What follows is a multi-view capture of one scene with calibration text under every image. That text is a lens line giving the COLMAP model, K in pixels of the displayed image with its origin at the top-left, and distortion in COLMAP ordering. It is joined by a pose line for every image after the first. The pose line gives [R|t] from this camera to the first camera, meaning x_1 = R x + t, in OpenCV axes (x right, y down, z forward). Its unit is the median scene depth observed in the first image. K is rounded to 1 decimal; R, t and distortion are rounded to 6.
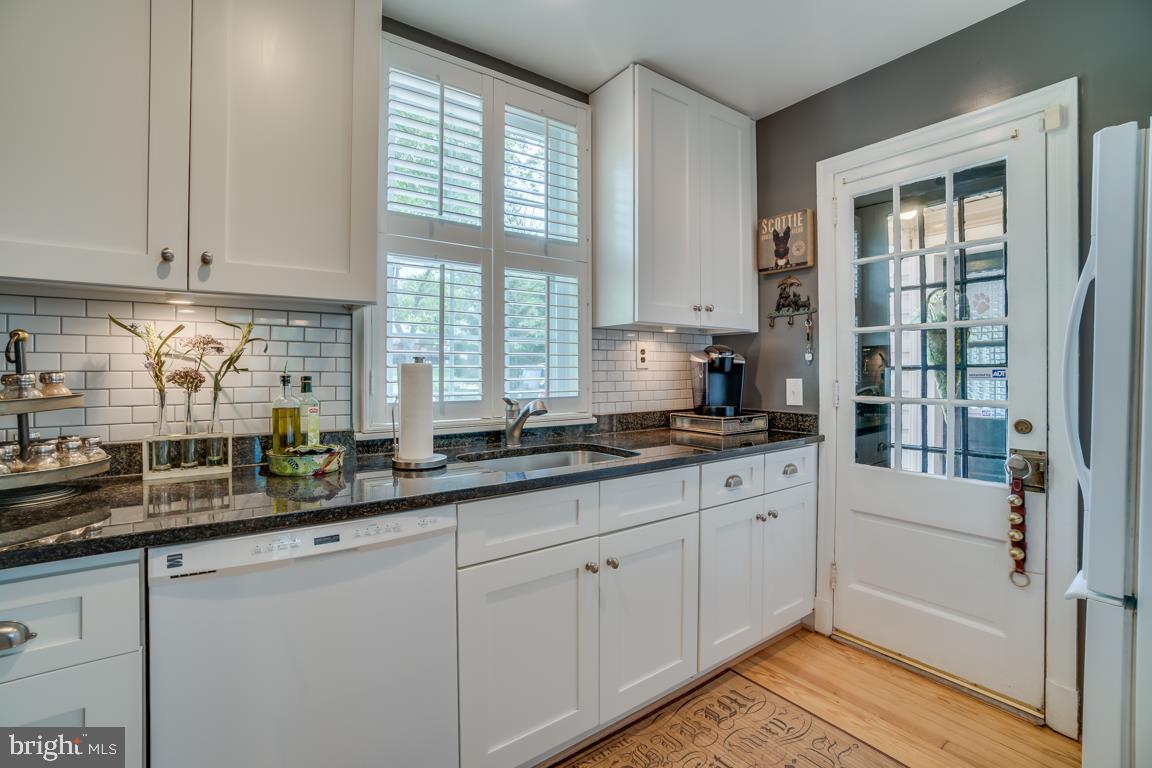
lens RADIAL K [[515.4, 0, 574.0], [0, 515.4, 367.2], [0, 0, 1]] dist [-0.033393, 0.000761]
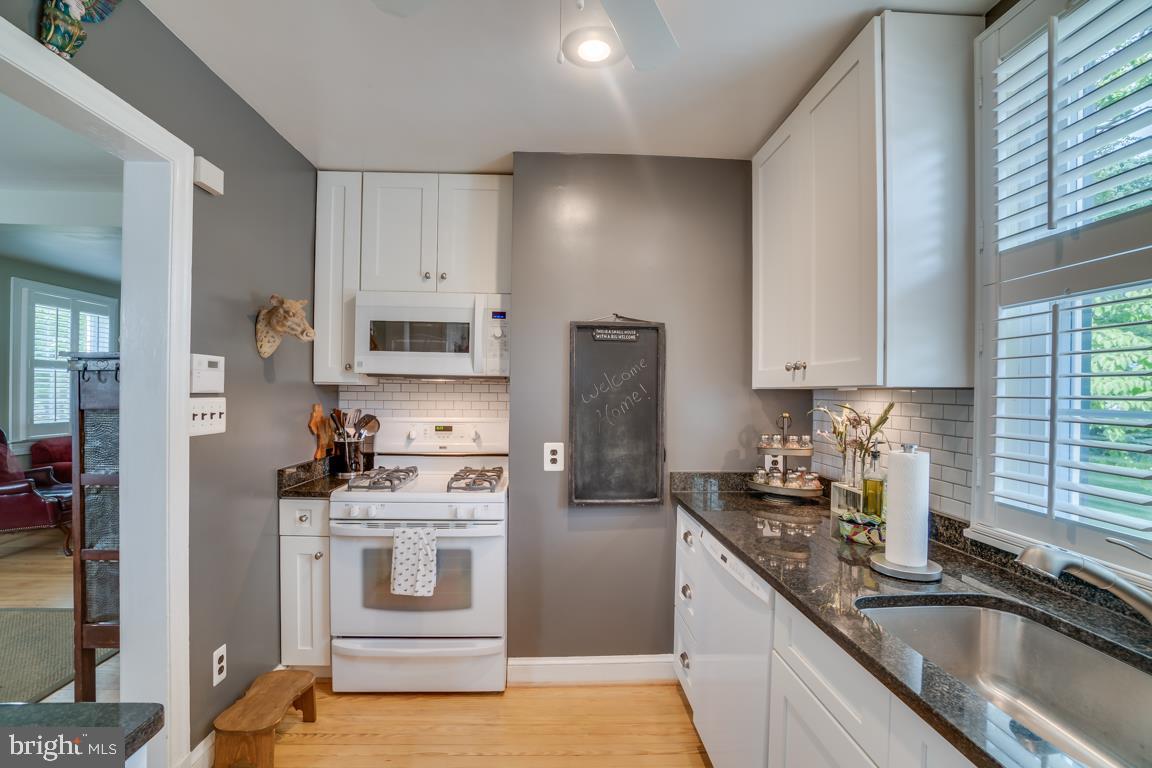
lens RADIAL K [[519.3, 0, 570.0], [0, 519.3, 376.0], [0, 0, 1]] dist [-0.033933, 0.000328]
pose [[-0.556023, -0.027261, -0.830720, 0.495936], [-0.006225, 0.999571, -0.028635, -0.073511], [0.831143, -0.010750, -0.555954, 0.696181]]
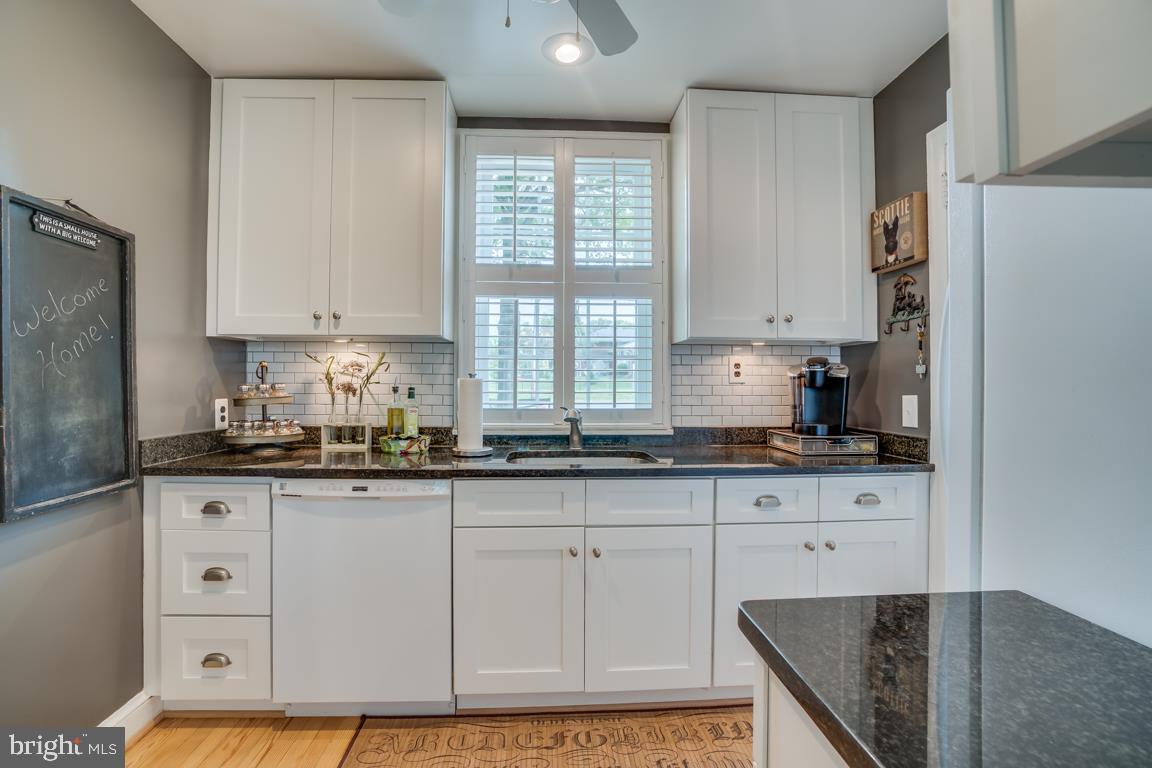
lens RADIAL K [[519.3, 0, 570.0], [0, 519.3, 376.0], [0, 0, 1]] dist [-0.033933, 0.000328]
pose [[0.843631, -0.005742, -0.536893, 0.445917], [-0.001192, 0.999920, -0.012568, 0.002264], [0.536922, 0.011243, 0.843557, -0.005103]]
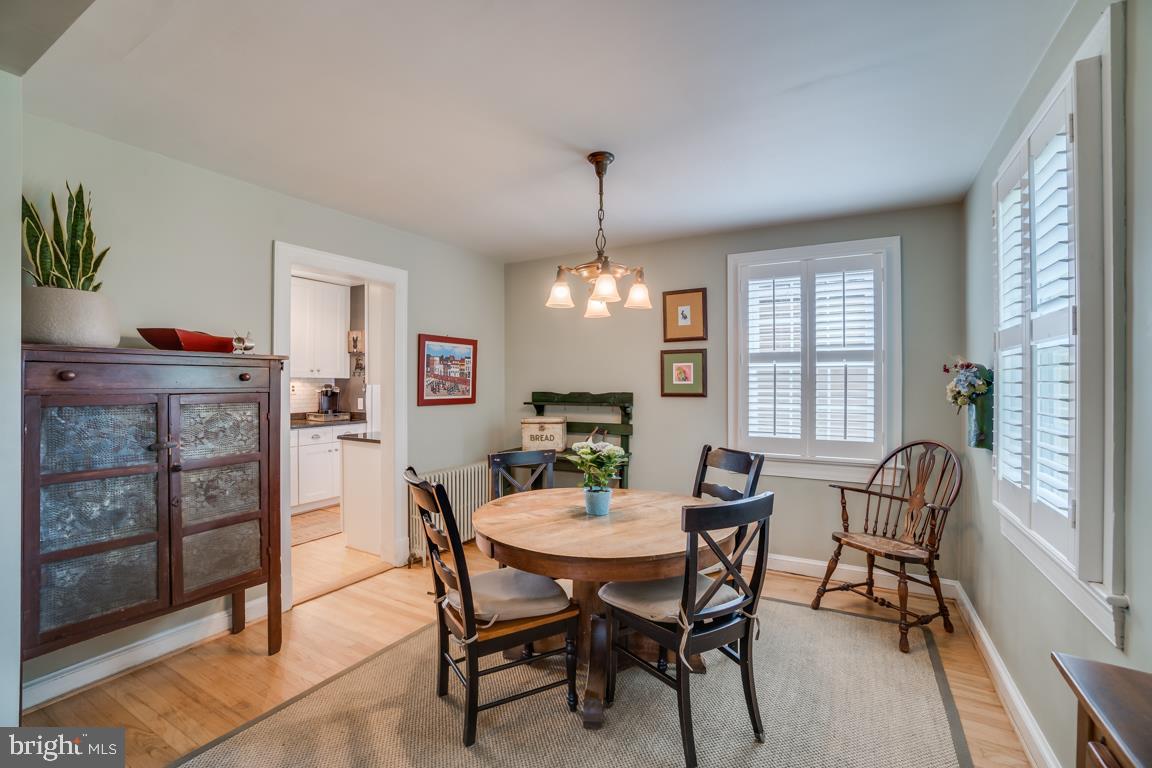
lens RADIAL K [[507.2, 0, 572.9], [0, 507.2, 379.5], [0, 0, 1]] dist [-0.031243, 0.000663]
pose [[0.914053, 0.002171, 0.405589, 0.413712], [-0.002785, 0.999996, 0.000922, -0.078058], [-0.405585, -0.001972, 0.914055, -1.760767]]
